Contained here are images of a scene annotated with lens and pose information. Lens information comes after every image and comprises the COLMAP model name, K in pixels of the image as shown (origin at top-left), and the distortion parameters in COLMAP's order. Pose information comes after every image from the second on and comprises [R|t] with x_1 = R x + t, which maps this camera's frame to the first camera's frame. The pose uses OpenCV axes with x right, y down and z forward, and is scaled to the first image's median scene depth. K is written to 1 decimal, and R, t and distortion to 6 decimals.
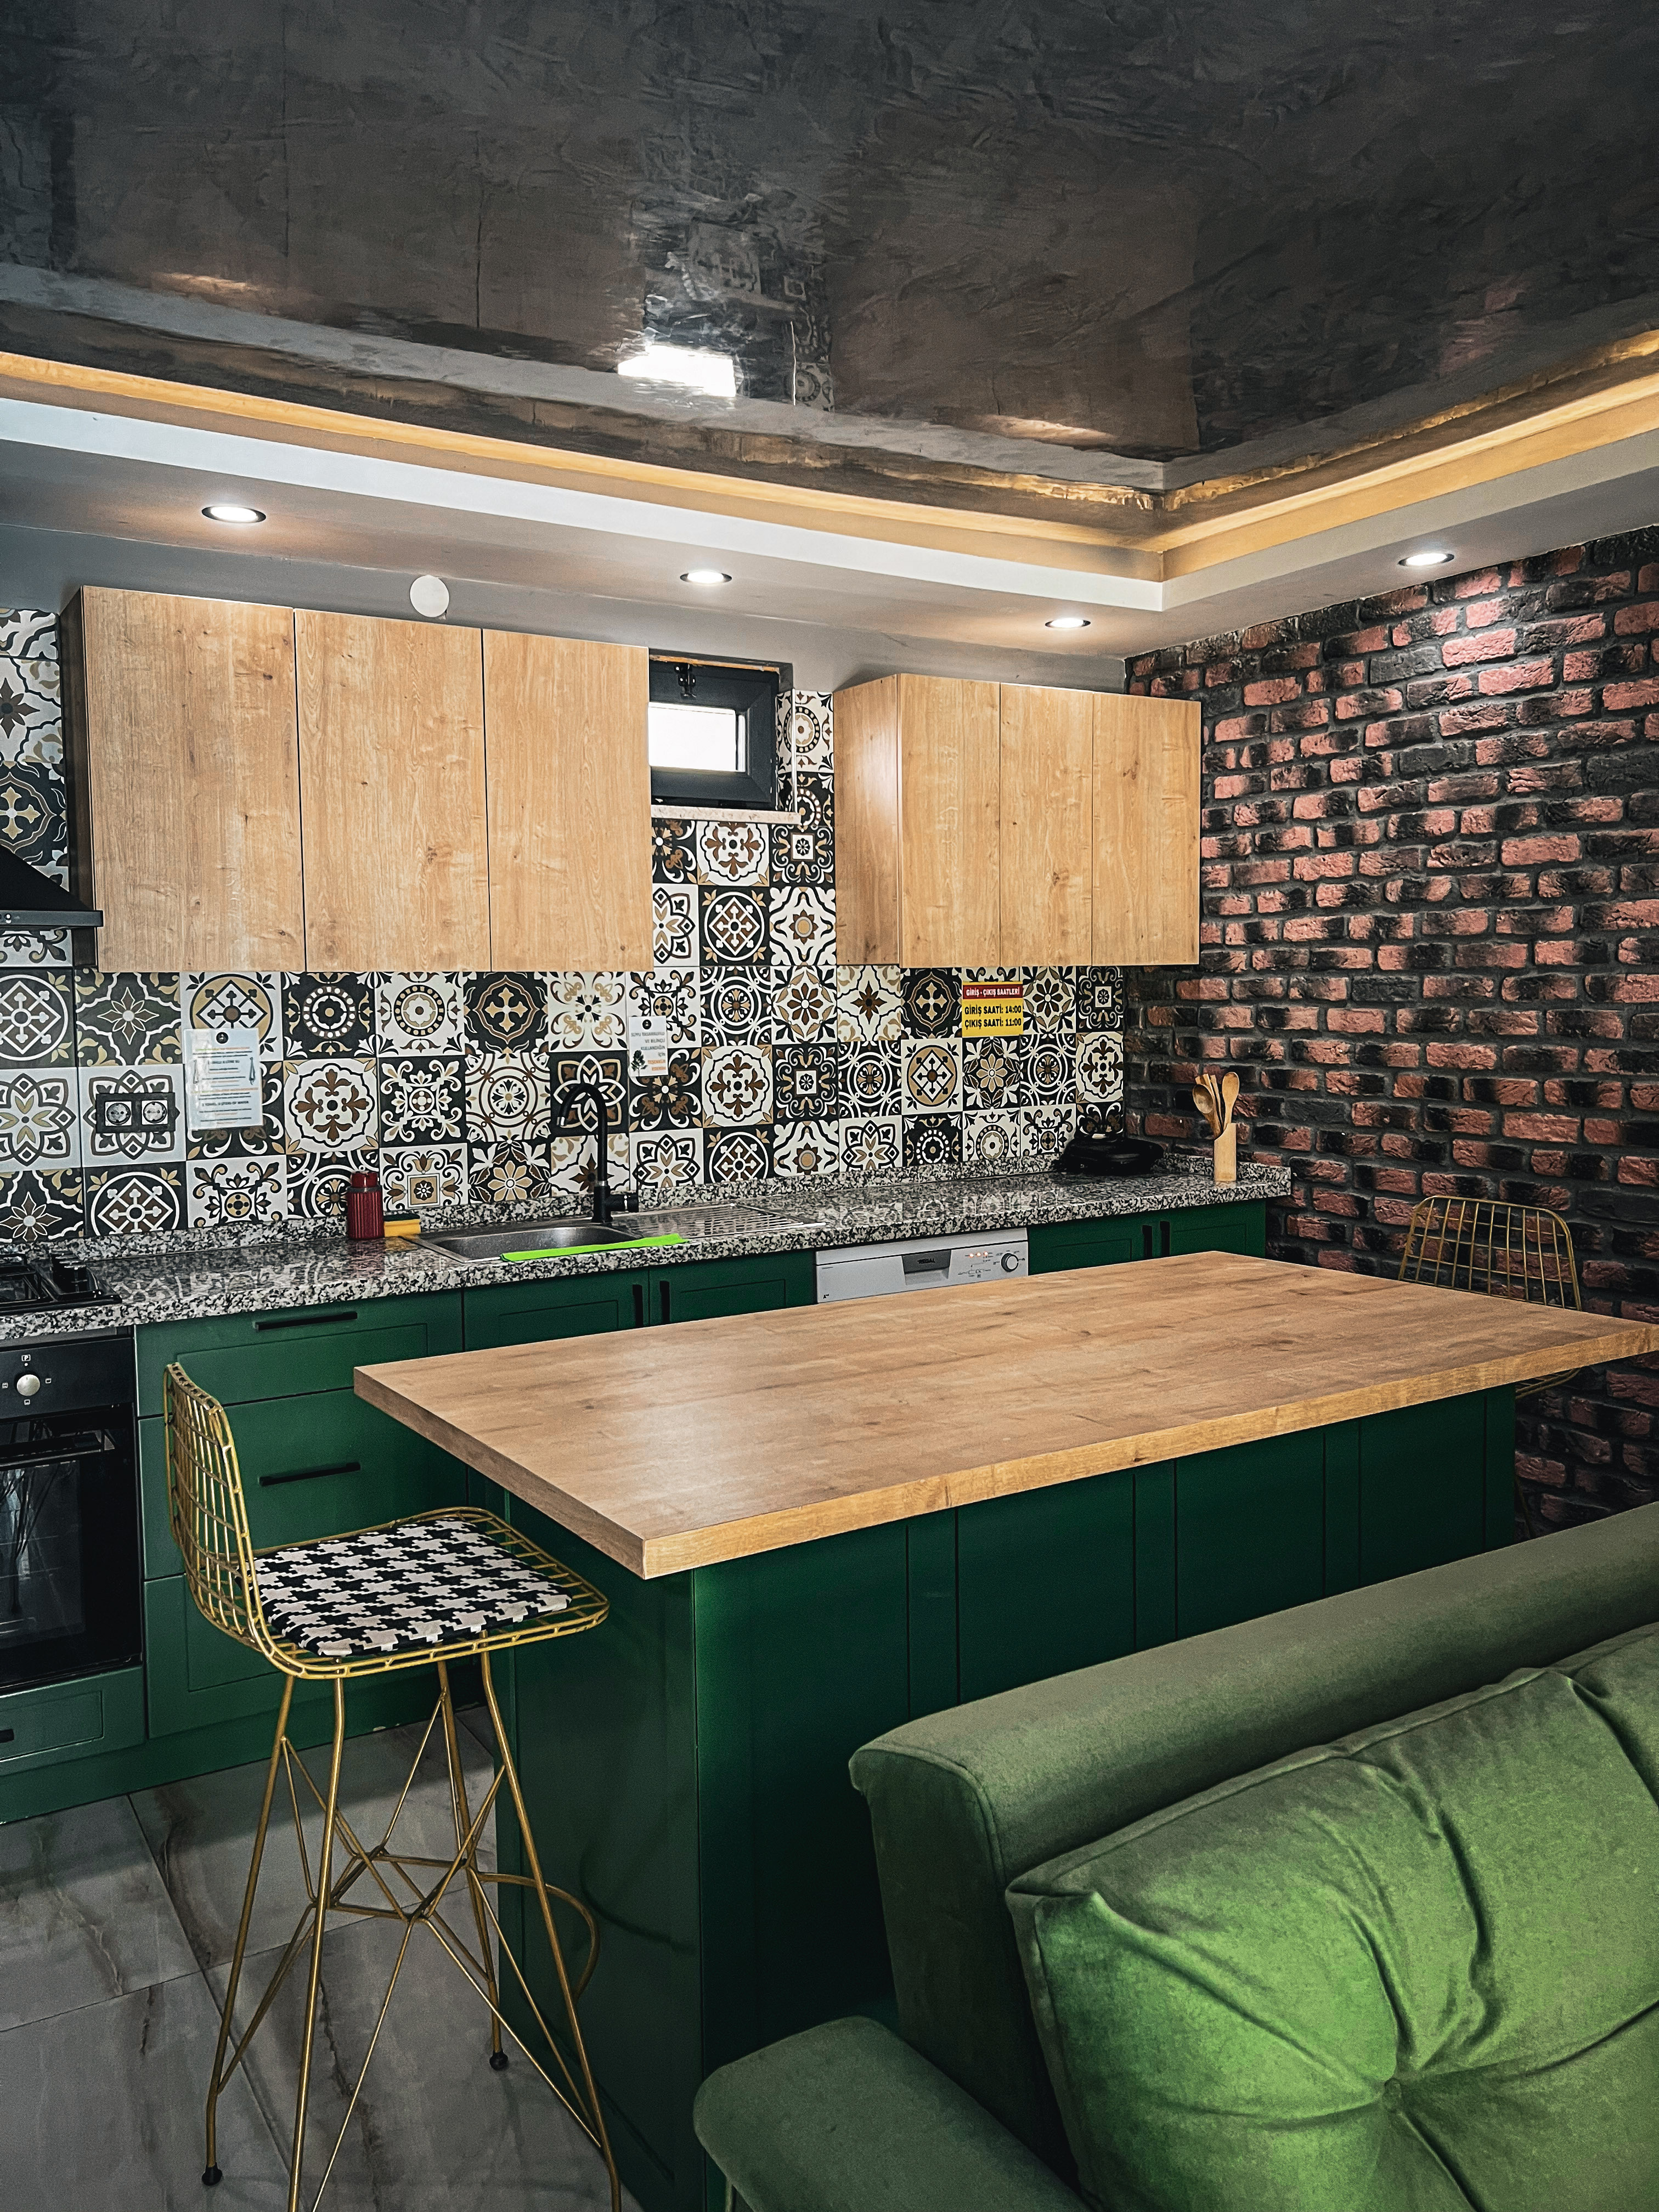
lens RADIAL K [[1666.9, 0, 811.4], [0, 1666.9, 1094.9], [0, 0, 1]] dist [0.022077, -0.031349]
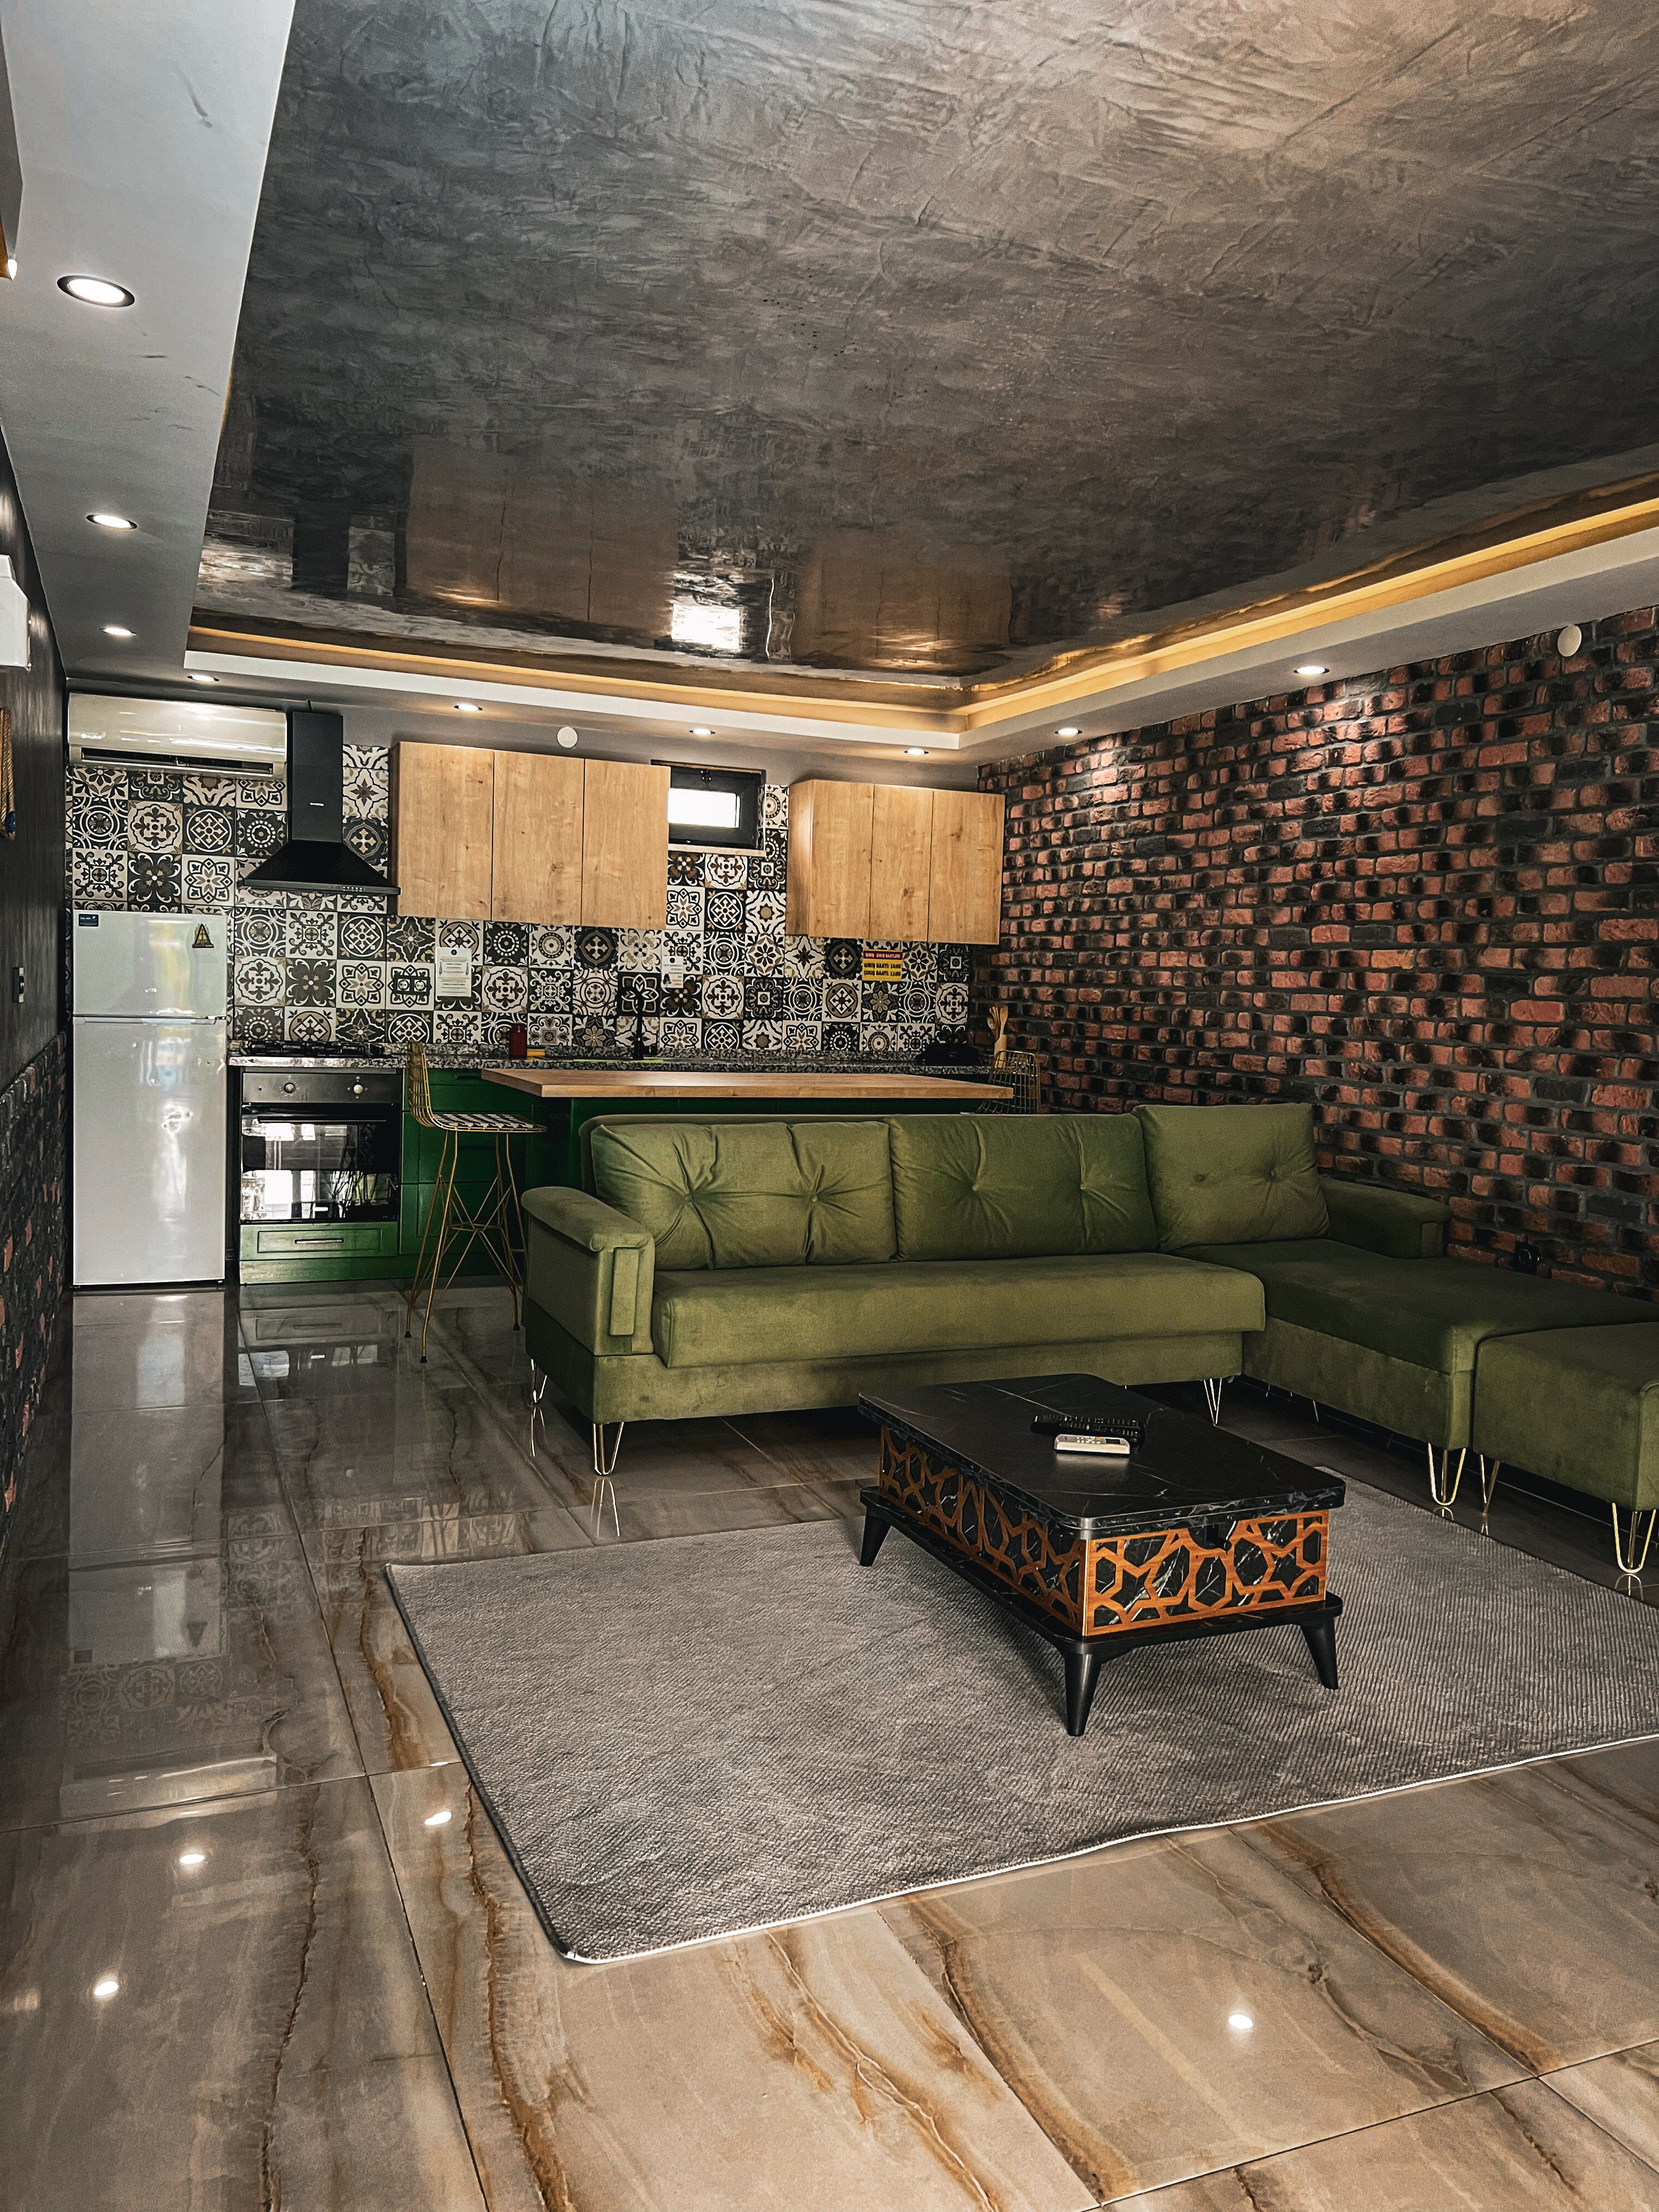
lens RADIAL K [[1666.9, 0, 843.8], [0, 1666.9, 1114.7], [0, 0, 1]] dist [0.022077, -0.031349]
pose [[0.986983, 0.058921, -0.149640, 0.390236], [-0.058105, 0.998262, 0.009824, 0.103853], [0.149959, -0.001002, 0.988692, -0.850538]]
